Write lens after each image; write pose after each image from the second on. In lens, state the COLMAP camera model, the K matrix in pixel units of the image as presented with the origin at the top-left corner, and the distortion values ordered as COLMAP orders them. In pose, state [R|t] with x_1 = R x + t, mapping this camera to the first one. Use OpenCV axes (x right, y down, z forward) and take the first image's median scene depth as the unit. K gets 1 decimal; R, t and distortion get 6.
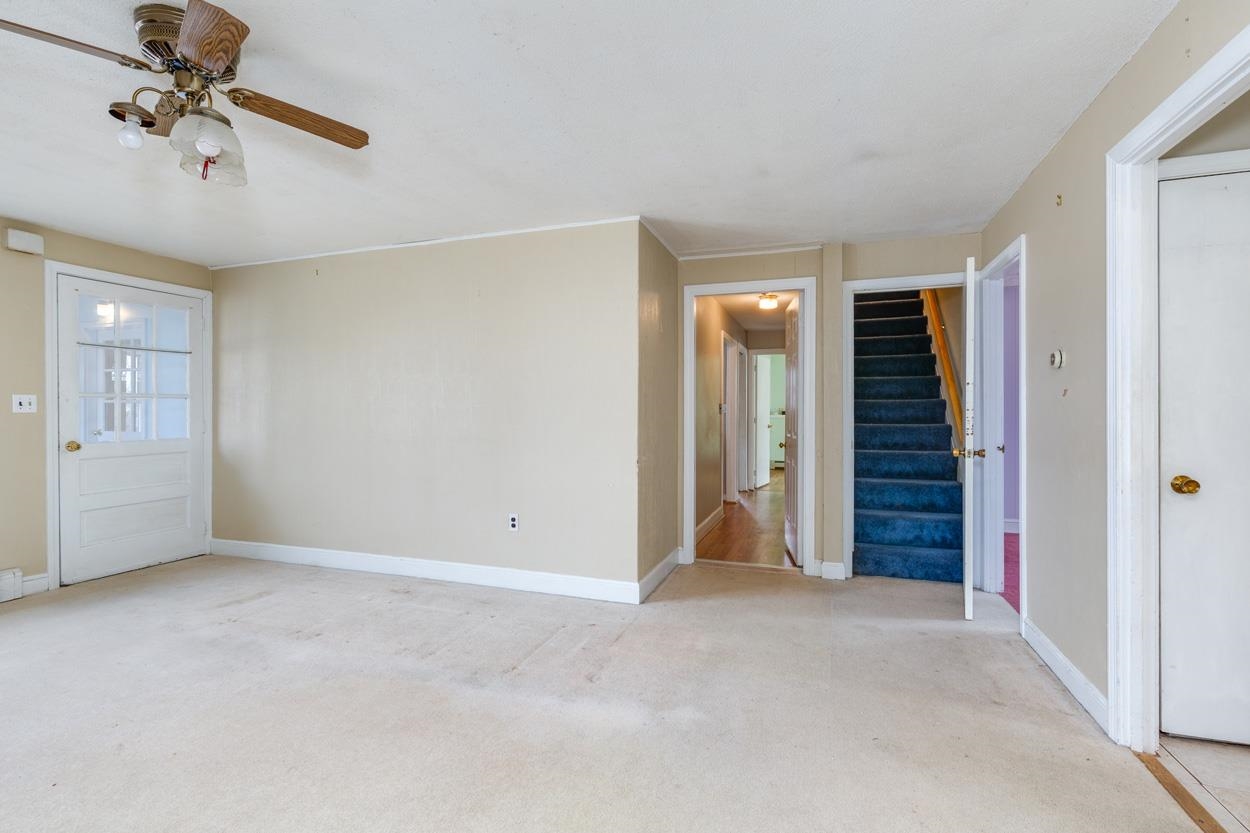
lens RADIAL K [[569.0, 0, 601.6], [0, 569.0, 411.8], [0, 0, 1]] dist [0.012883, -0.002675]
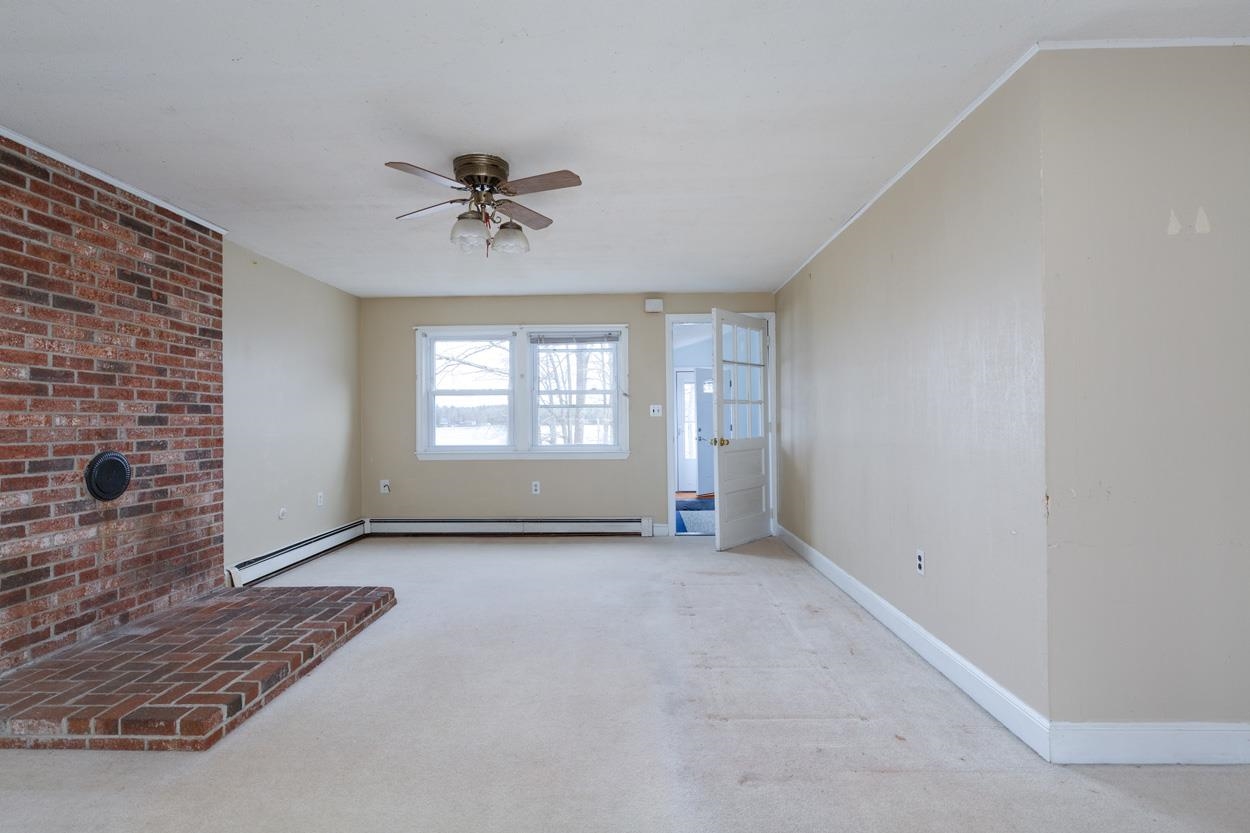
lens RADIAL K [[569.0, 0, 631.0], [0, 569.0, 412.5], [0, 0, 1]] dist [0.012883, -0.002675]
pose [[0.357448, -0.015424, -0.933806, 0.396751], [0.006203, 0.999881, -0.014141, 0.012054], [0.933913, -0.000738, 0.357501, 0.398733]]
